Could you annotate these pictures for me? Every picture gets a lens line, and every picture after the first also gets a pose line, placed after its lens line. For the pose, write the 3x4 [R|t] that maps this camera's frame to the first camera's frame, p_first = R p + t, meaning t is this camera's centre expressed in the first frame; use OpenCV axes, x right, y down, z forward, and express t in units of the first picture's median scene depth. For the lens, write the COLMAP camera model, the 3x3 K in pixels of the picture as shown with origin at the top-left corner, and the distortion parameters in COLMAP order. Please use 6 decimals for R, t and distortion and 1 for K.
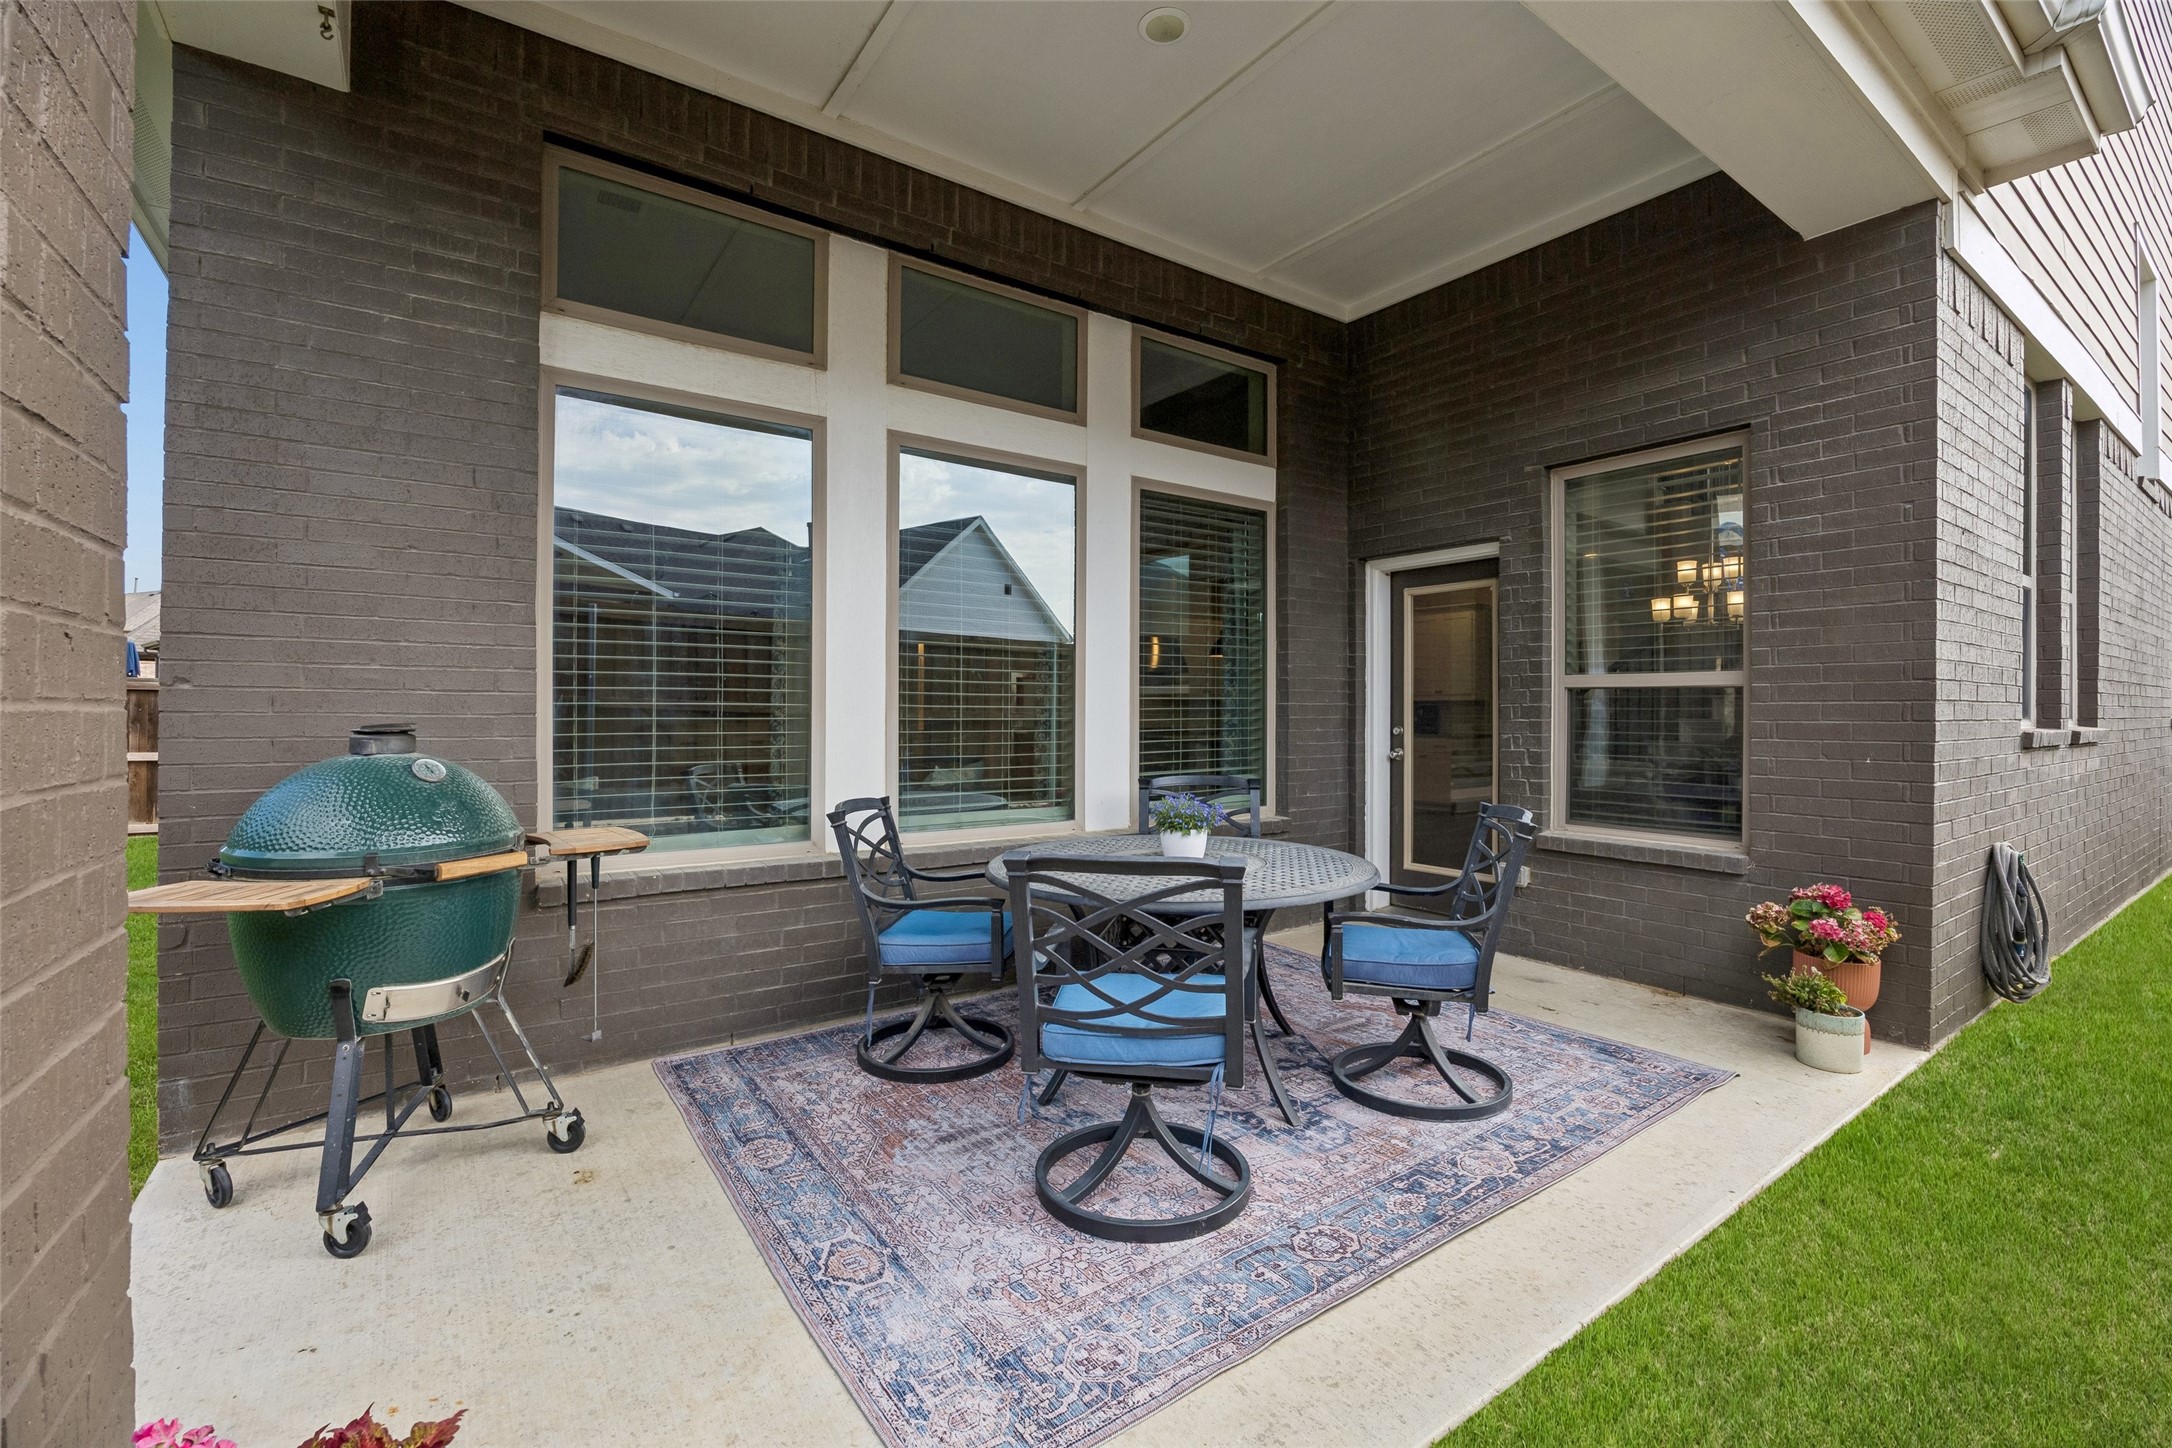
lens RADIAL K [[929.5, 0, 1086.4], [0, 929.5, 711.3], [0, 0, 1]] dist [-0.020511, 0.001477]
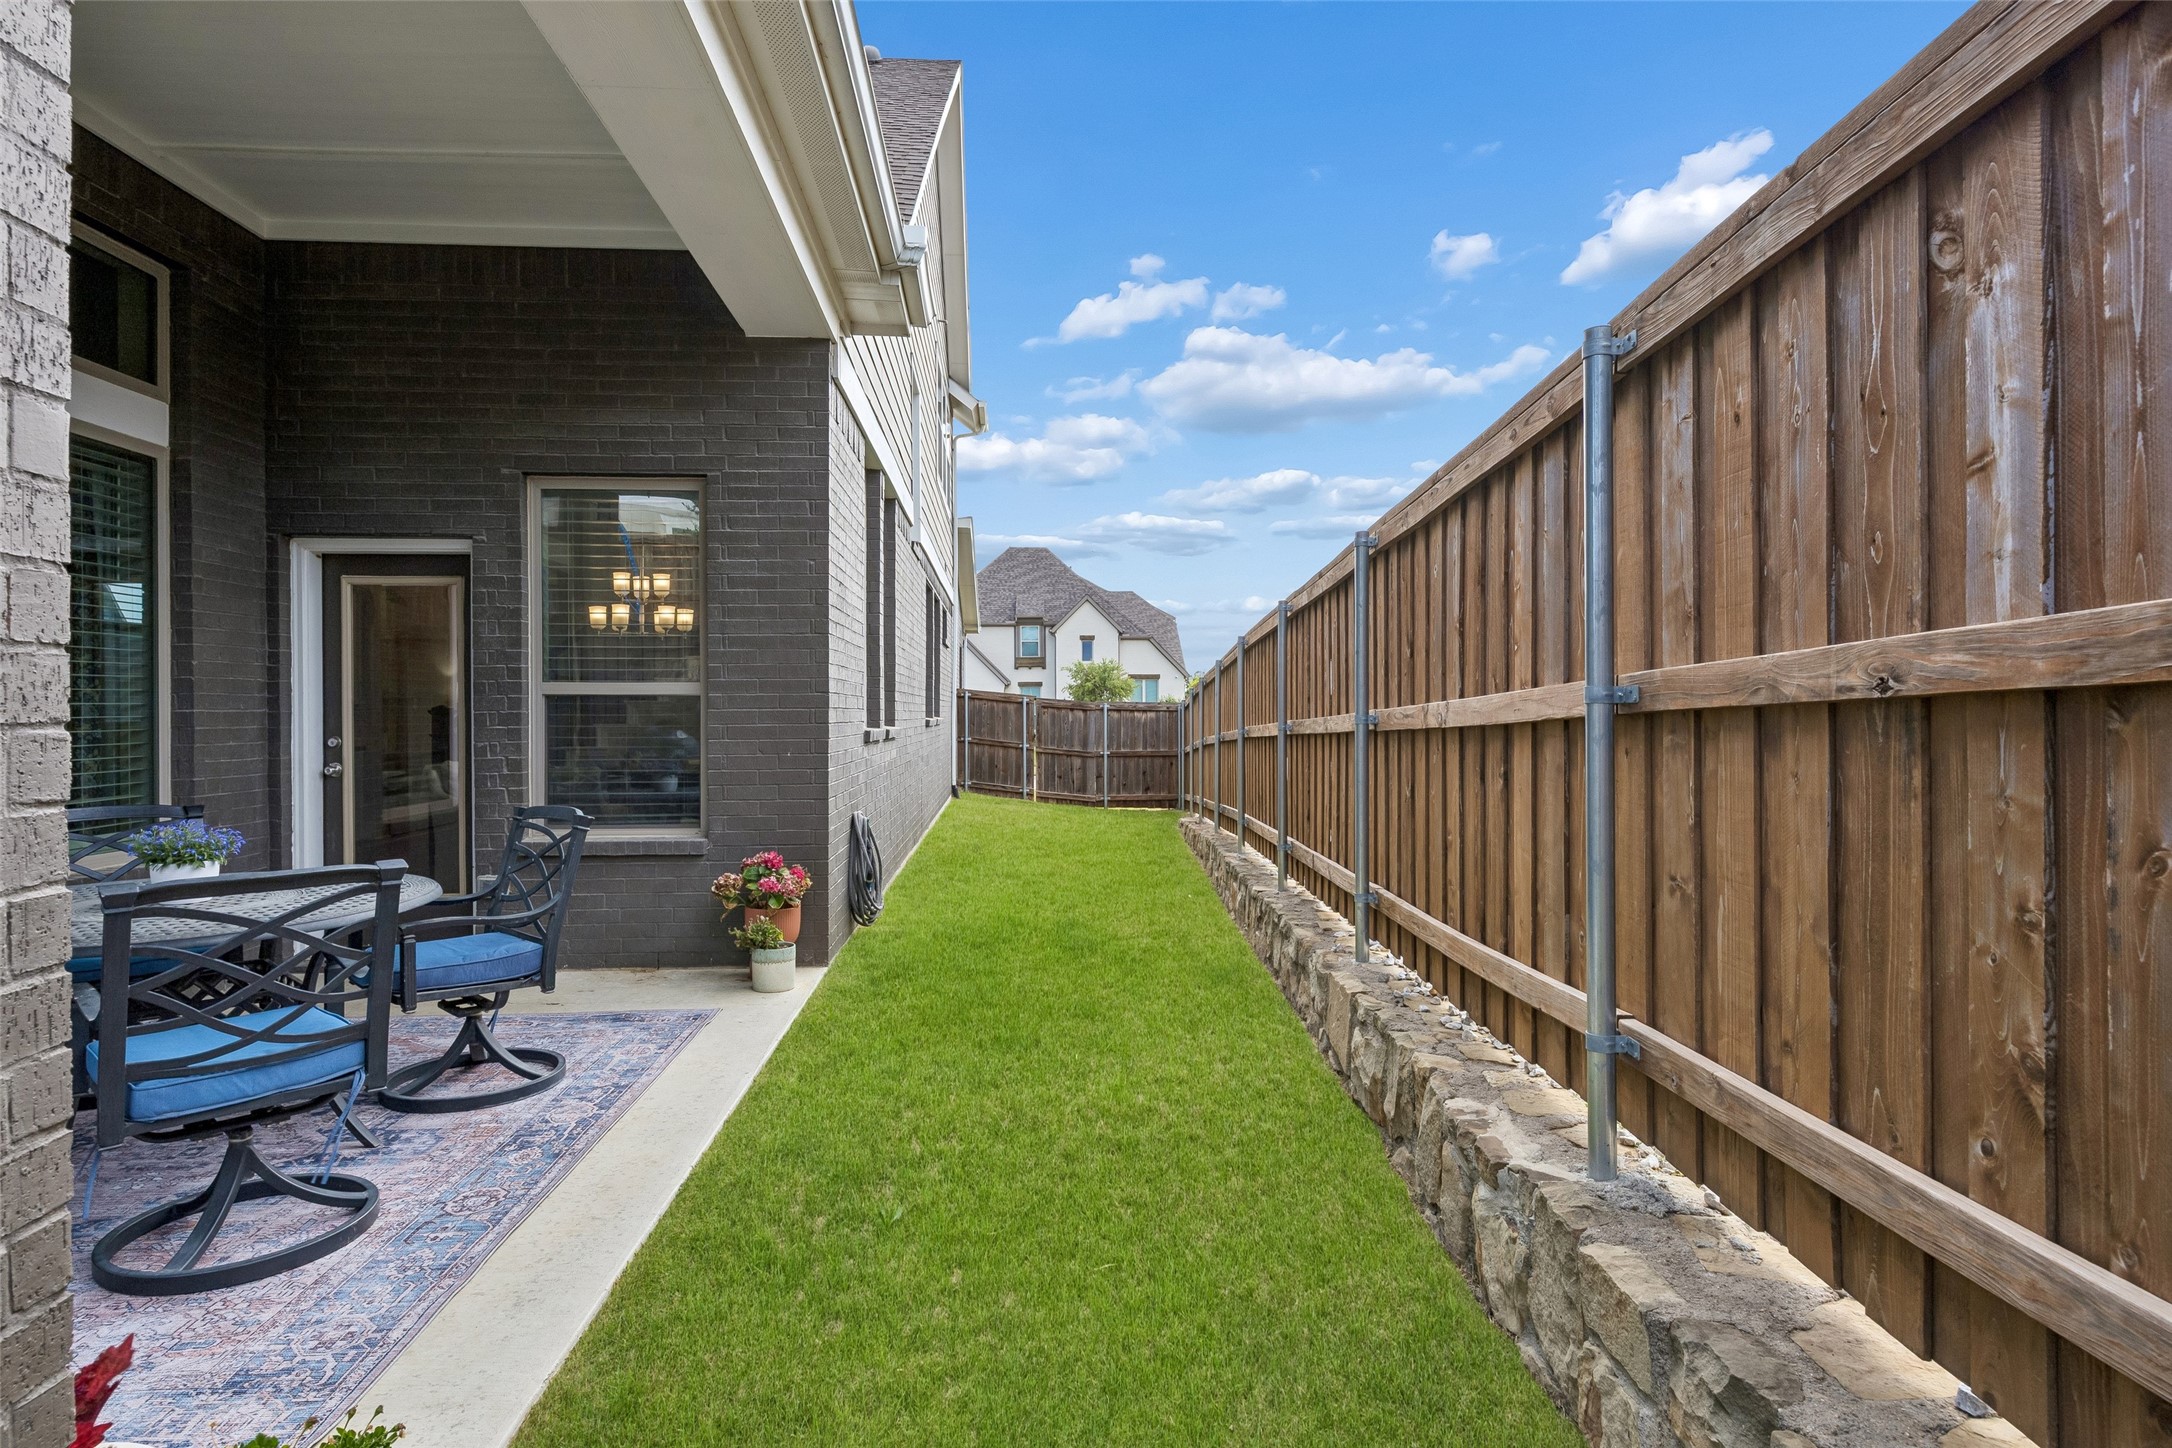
lens RADIAL K [[1188.6, 0, 1087.3], [0, 1188.6, 717.6], [0, 0, 1]] dist [0.000330, 0.000011]
pose [[0.517793, -0.007966, 0.855469, -0.357910], [0.006640, 0.999964, 0.005292, -0.004197], [-0.855480, 0.002941, 0.517827, -0.229016]]
